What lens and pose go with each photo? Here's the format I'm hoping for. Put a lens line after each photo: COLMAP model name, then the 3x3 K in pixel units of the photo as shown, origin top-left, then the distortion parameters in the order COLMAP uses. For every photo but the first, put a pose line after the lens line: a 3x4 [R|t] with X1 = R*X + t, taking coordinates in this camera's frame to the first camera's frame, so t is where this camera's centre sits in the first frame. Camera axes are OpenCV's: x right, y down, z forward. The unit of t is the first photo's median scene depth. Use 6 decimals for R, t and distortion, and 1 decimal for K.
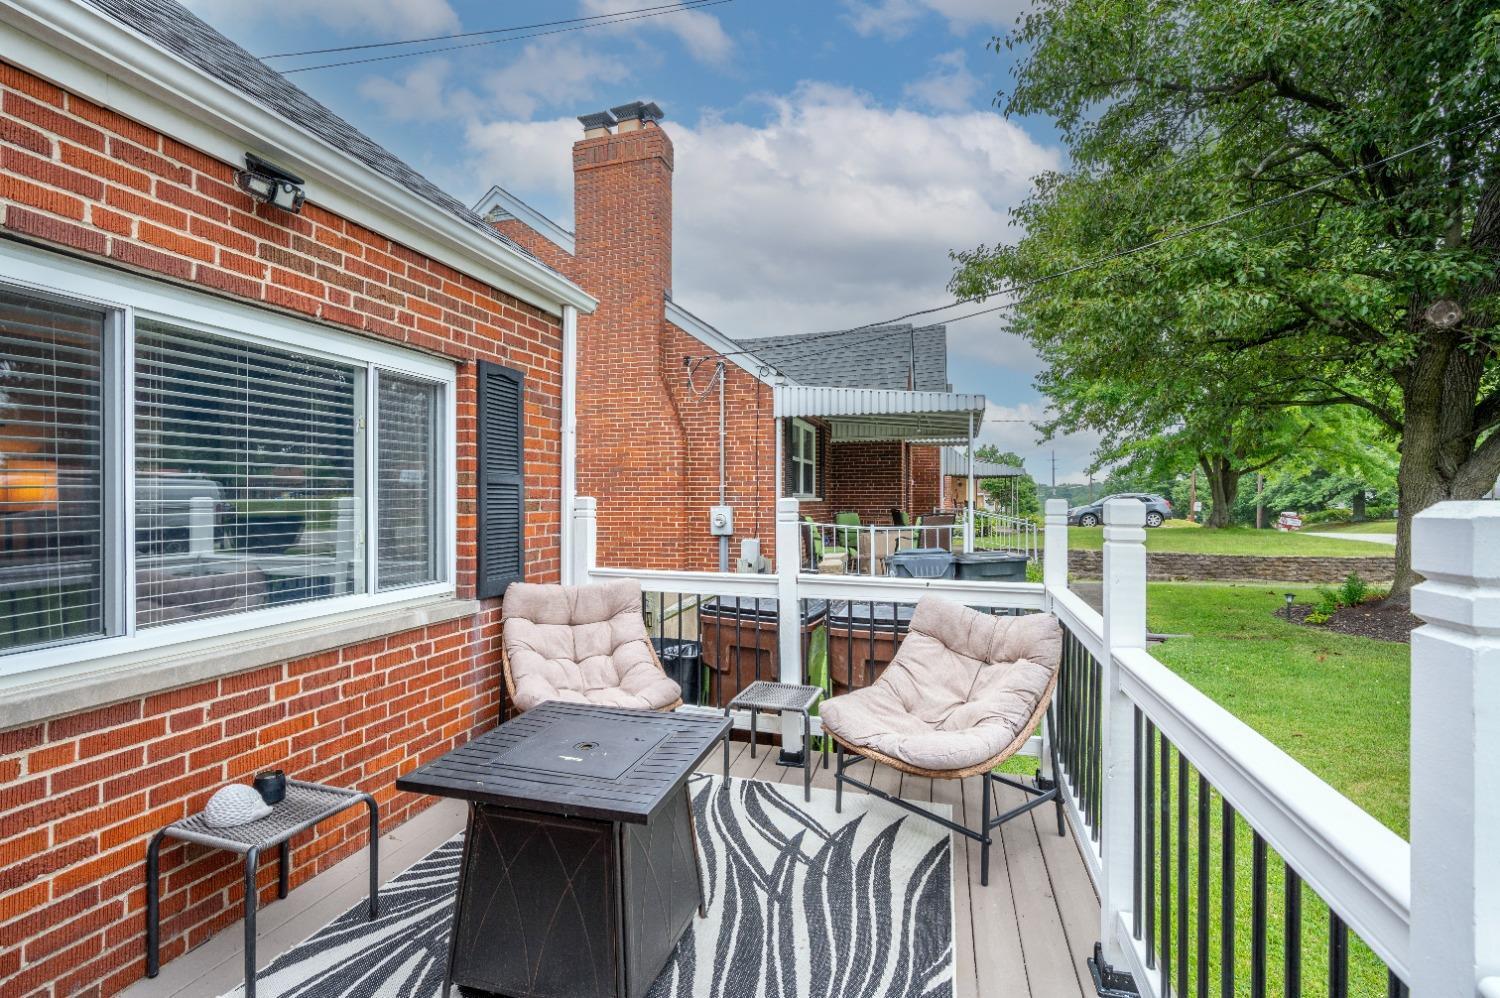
lens RADIAL K [[678.6, 0, 750.0], [0, 678.6, 499.0], [0, 0, 1]] dist [0.023326, 0.000051]
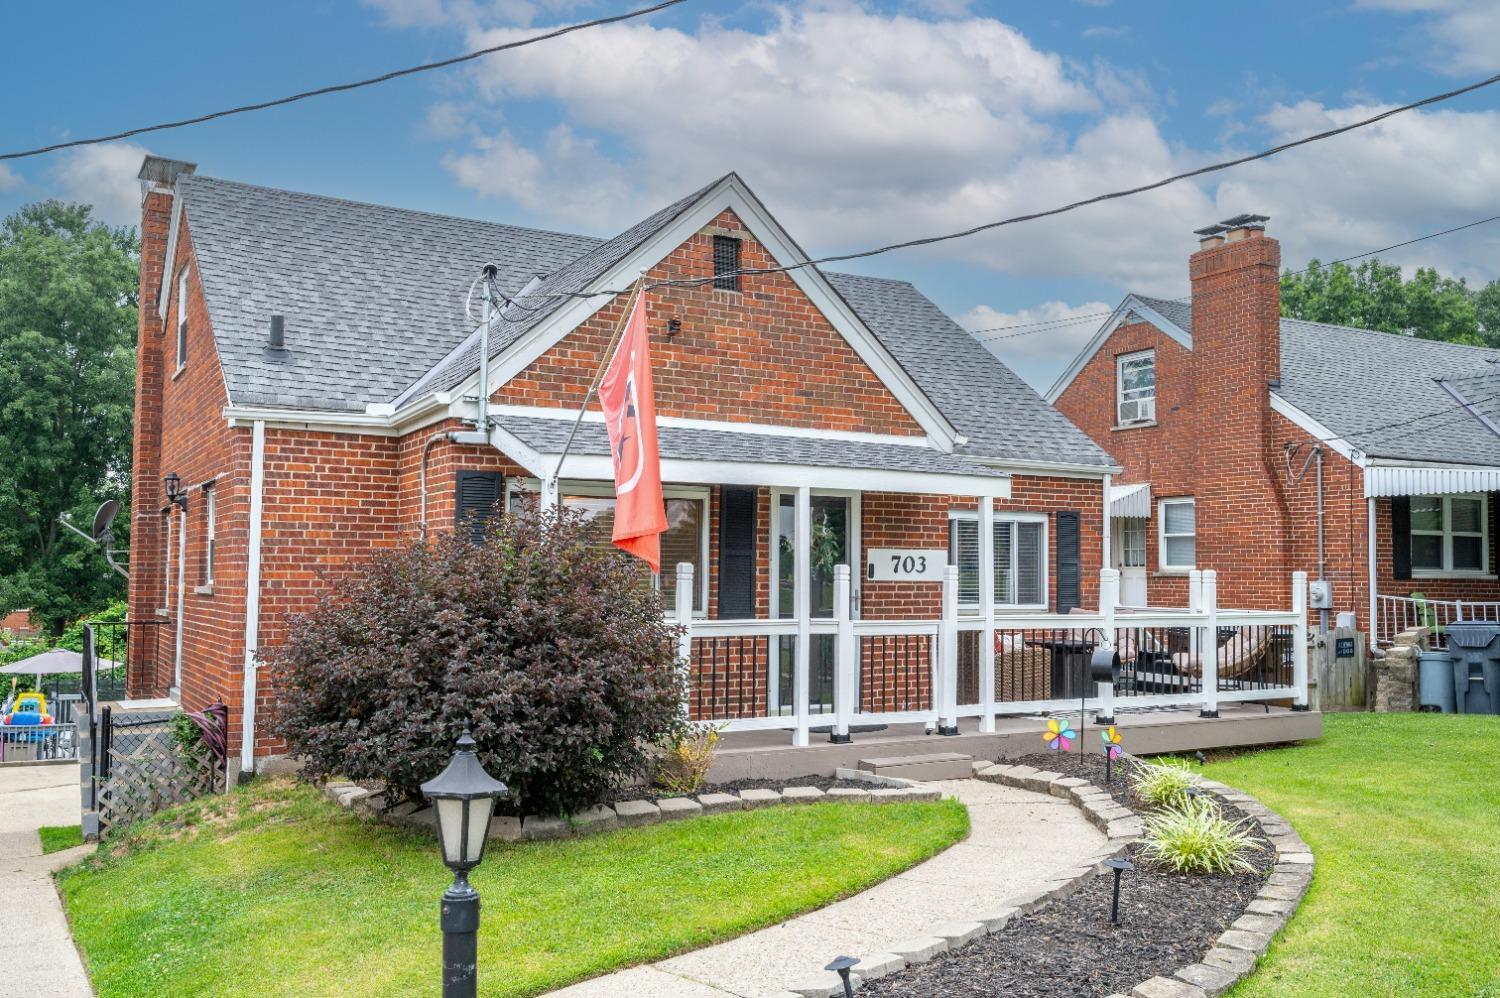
lens RADIAL K [[1323.0, 0, 750.0], [0, 1323.0, 499.0], [0, 0, 1]] dist [0.010348, 0.007338]
pose [[0.740346, -0.028314, -0.671629, 0.715530], [-0.011237, 0.998452, -0.054479, 0.005749], [0.672132, 0.047880, 0.738882, -1.172244]]
